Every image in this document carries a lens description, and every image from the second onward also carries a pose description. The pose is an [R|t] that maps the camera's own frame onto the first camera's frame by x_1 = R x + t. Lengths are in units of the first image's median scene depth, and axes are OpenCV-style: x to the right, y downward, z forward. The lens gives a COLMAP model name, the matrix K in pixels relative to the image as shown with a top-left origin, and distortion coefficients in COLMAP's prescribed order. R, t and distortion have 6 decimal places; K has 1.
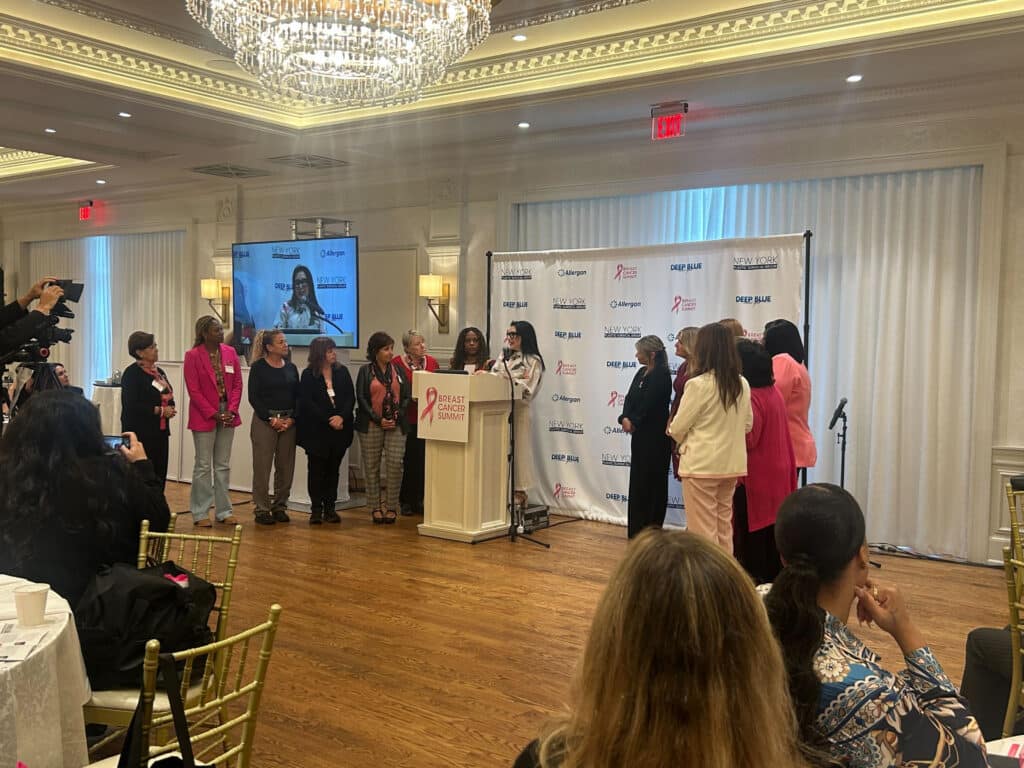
lens RADIAL K [[971.0, 0, 512.0], [0, 971.0, 384.0], [0, 0, 1]] dist [0.005818, 0.005177]
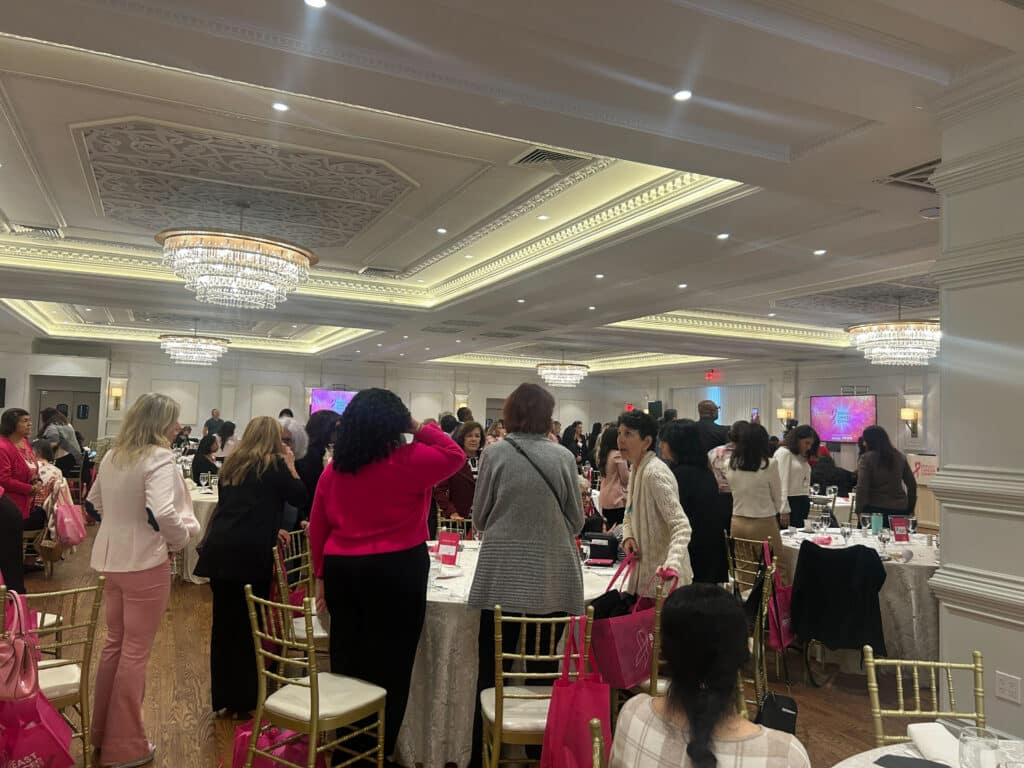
lens RADIAL K [[755.3, 0, 512.0], [0, 755.3, 384.0], [0, 0, 1]] dist [0.004033, 0.001826]
pose [[0.878151, -0.021287, -0.477910, -0.057453], [-0.032975, 0.993940, -0.104861, 0.034976], [0.477246, 0.107843, 0.872127, -0.888314]]
